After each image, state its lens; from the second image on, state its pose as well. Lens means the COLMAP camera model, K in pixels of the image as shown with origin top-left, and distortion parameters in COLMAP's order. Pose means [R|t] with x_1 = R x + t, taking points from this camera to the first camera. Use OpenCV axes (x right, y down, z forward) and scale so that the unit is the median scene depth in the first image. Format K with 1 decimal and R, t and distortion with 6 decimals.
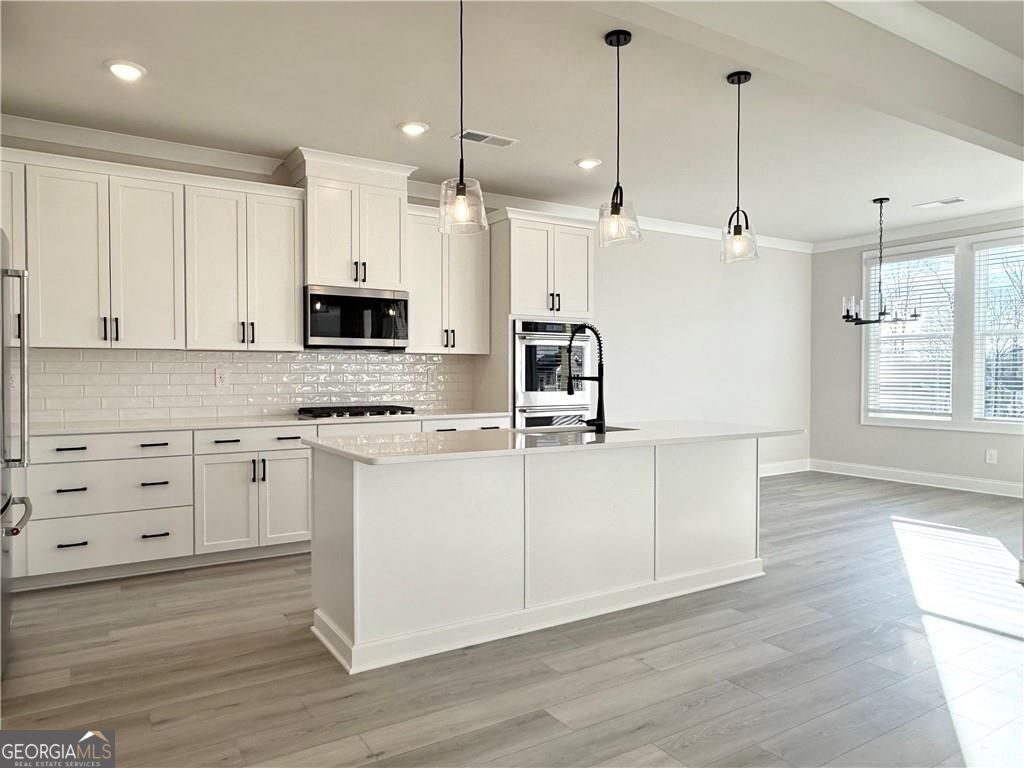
lens RADIAL K [[685.2, 0, 514.3], [0, 685.2, 385.7], [0, 0, 1]] dist [-0.003192, 0.000313]
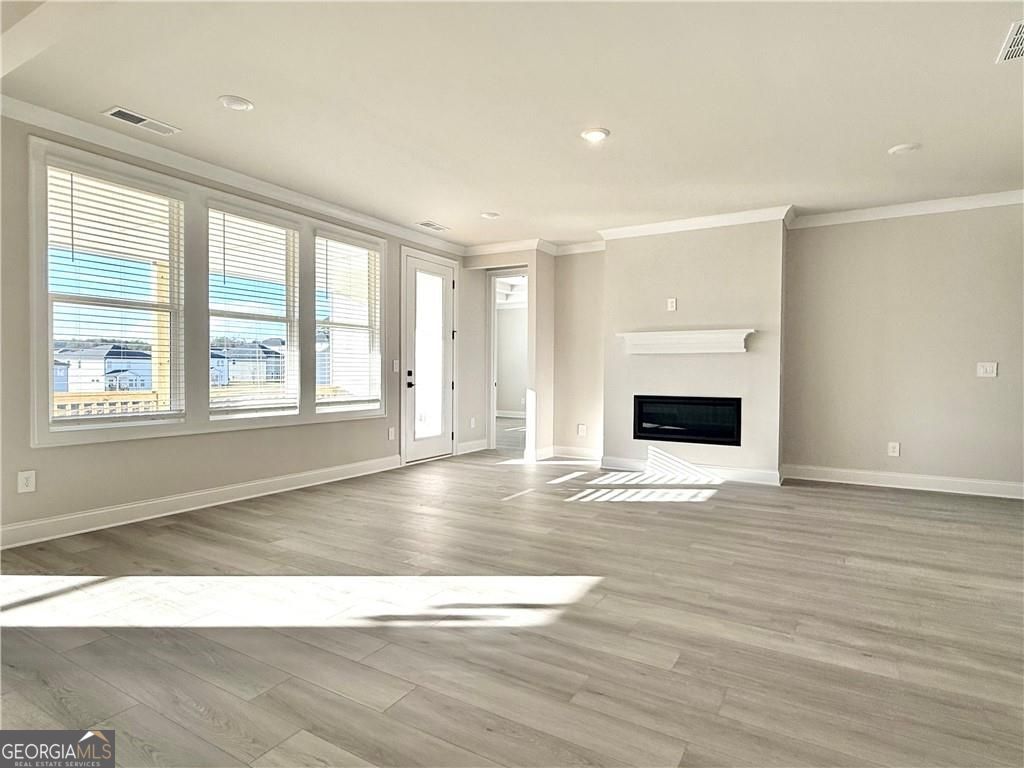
lens RADIAL K [[565.3, 0, 507.6], [0, 565.3, 381.8], [0, 0, 1]] dist [0.003479, 0.001990]
pose [[-0.446599, -0.017241, 0.894568, -0.262142], [0.010160, 0.999652, 0.024338, 0.009867], [-0.894676, 0.019958, -0.446269, 0.455132]]
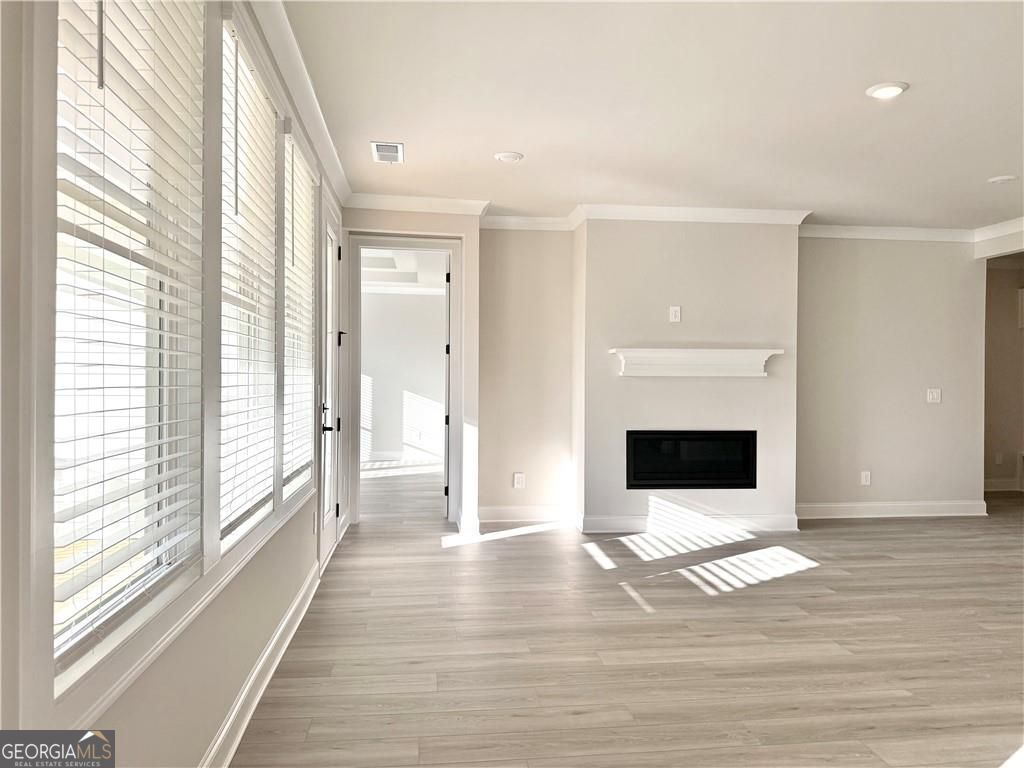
lens RADIAL K [[723.7, 0, 512.0], [0, 723.7, 384.0], [0, 0, 1]] dist [0.091867, -0.123987]
pose [[-0.905821, -0.006713, 0.423608, 0.405746], [0.001893, 0.999800, 0.019891, -0.029719], [-0.423657, 0.018819, -0.905627, 0.823124]]
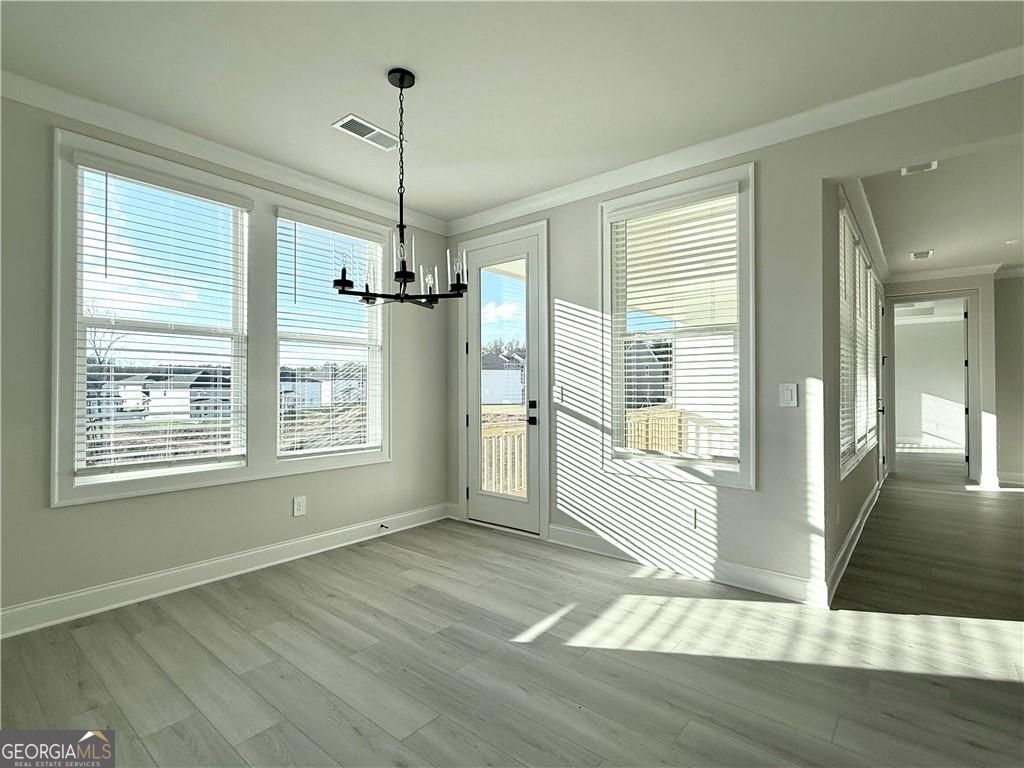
lens RADIAL K [[498.2, 0, 512.0], [0, 498.2, 384.0], [0, 0, 1]] dist [-0.003536, -0.000525]
pose [[-0.306860, 0.012364, 0.951674, 0.162618], [0.019520, 0.999787, -0.006694, -0.026146], [-0.951554, 0.016523, -0.307036, 1.275758]]
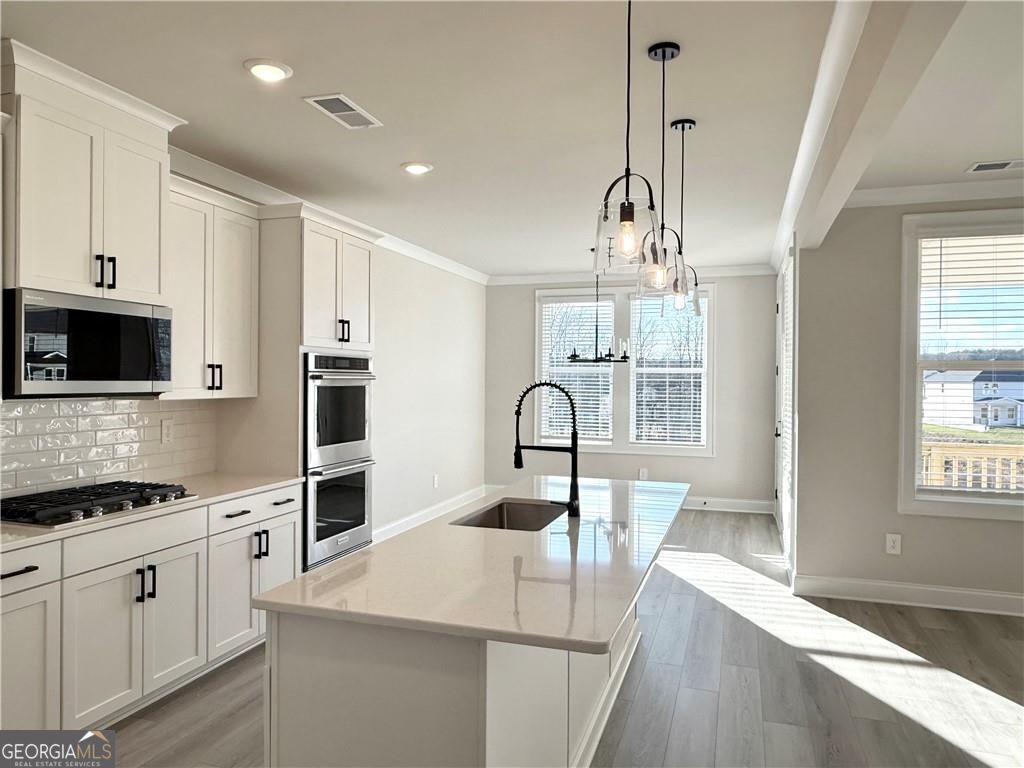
lens RADIAL K [[694.4, 0, 512.0], [0, 694.4, 384.0], [0, 0, 1]] dist [0.001181, 0.000381]
pose [[0.770620, 0.003388, 0.637285, -0.334585], [0.003054, 0.999955, -0.009009, -0.058979], [-0.637287, 0.008888, 0.770575, 0.290094]]
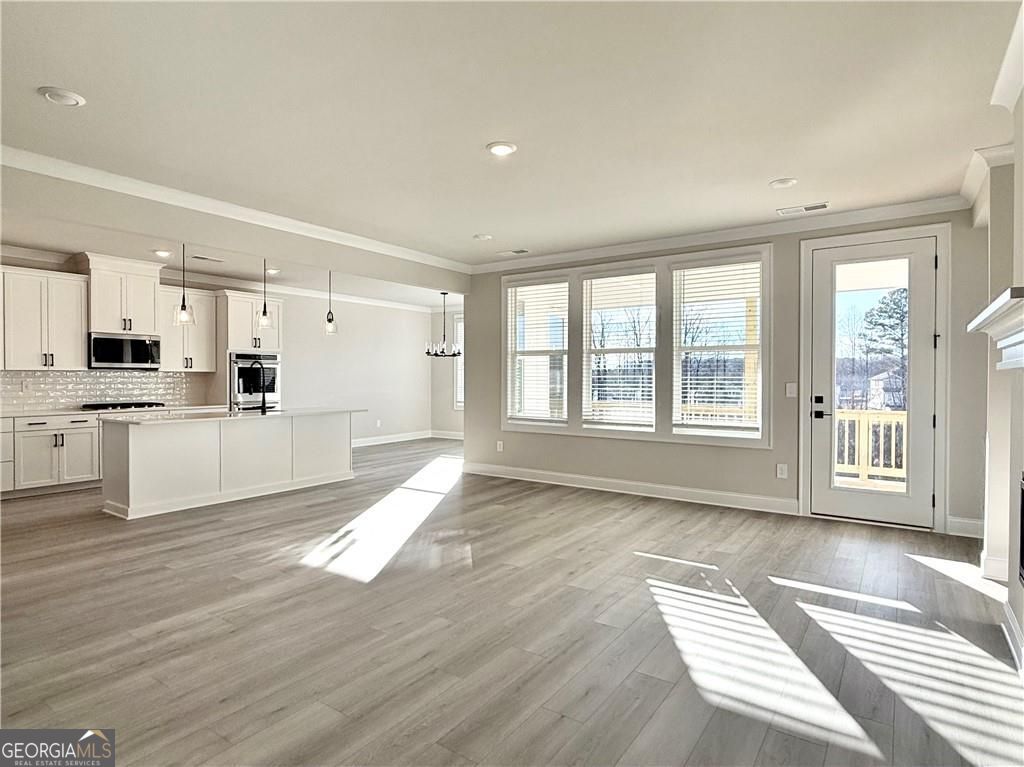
lens RADIAL K [[557.8, 0, 512.0], [0, 557.8, 383.5], [0, 0, 1]] dist [0.001265, 0.000278]
pose [[0.921391, -0.001750, 0.388633, 0.117776], [0.004384, 0.999973, -0.005890, -0.005747], [-0.388612, 0.007130, 0.921374, -0.653640]]
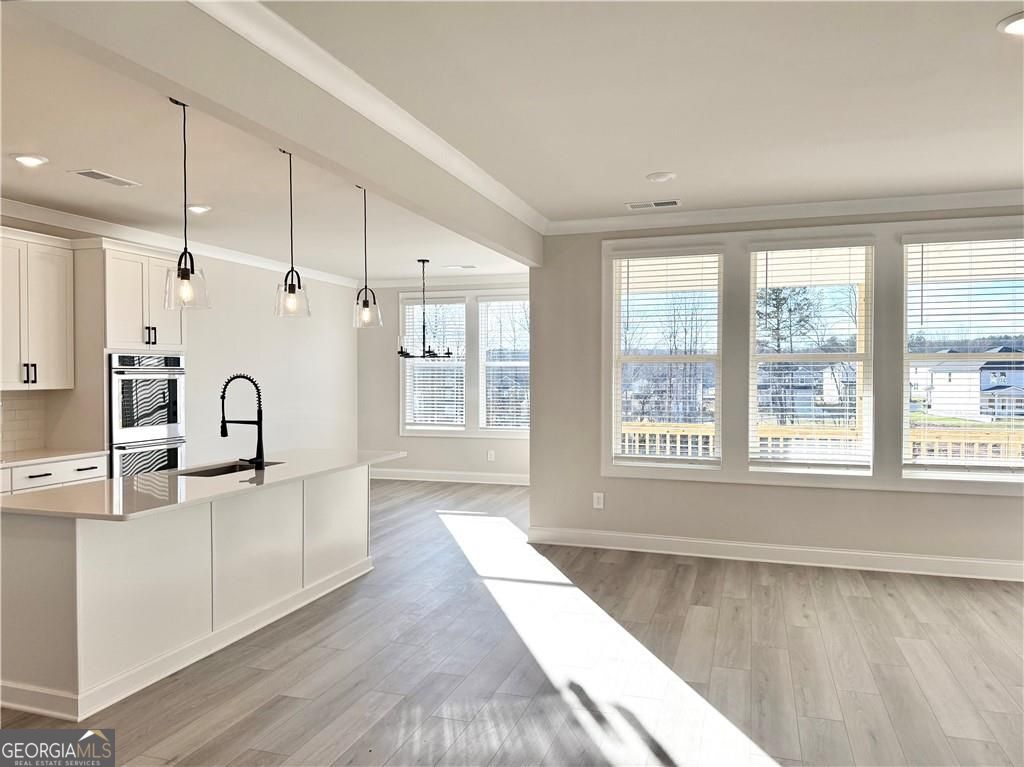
lens RADIAL K [[723.7, 0, 512.0], [0, 723.7, 383.5], [0, 0, 1]] dist [0.091867, -0.123987]
pose [[0.769363, -0.008901, 0.638750, -0.243172], [0.011970, 0.999928, -0.000485, -0.051146], [-0.638699, 0.008019, 0.769414, -0.167231]]
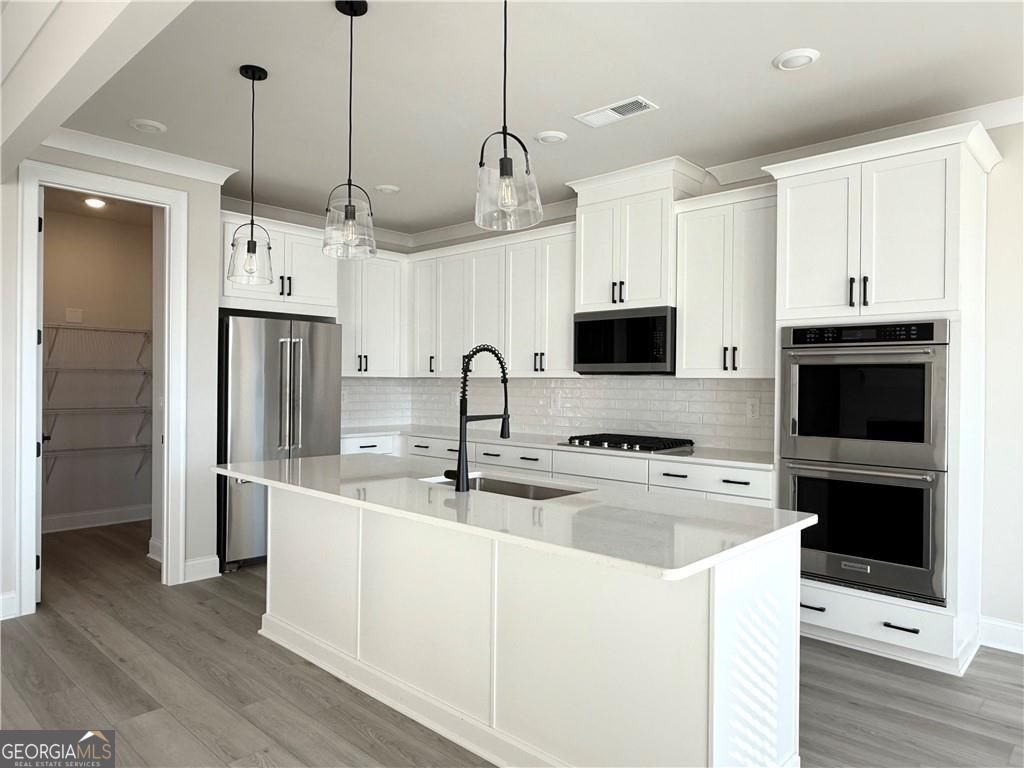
lens RADIAL K [[672.3, 0, 512.0], [0, 672.3, 384.0], [0, 0, 1]] dist [-0.000519, 0.000811]
pose [[0.255529, 0.005420, -0.966786, 0.615636], [-0.027970, 0.999607, -0.001789, -0.034920], [0.966397, 0.027498, 0.255581, 0.619528]]
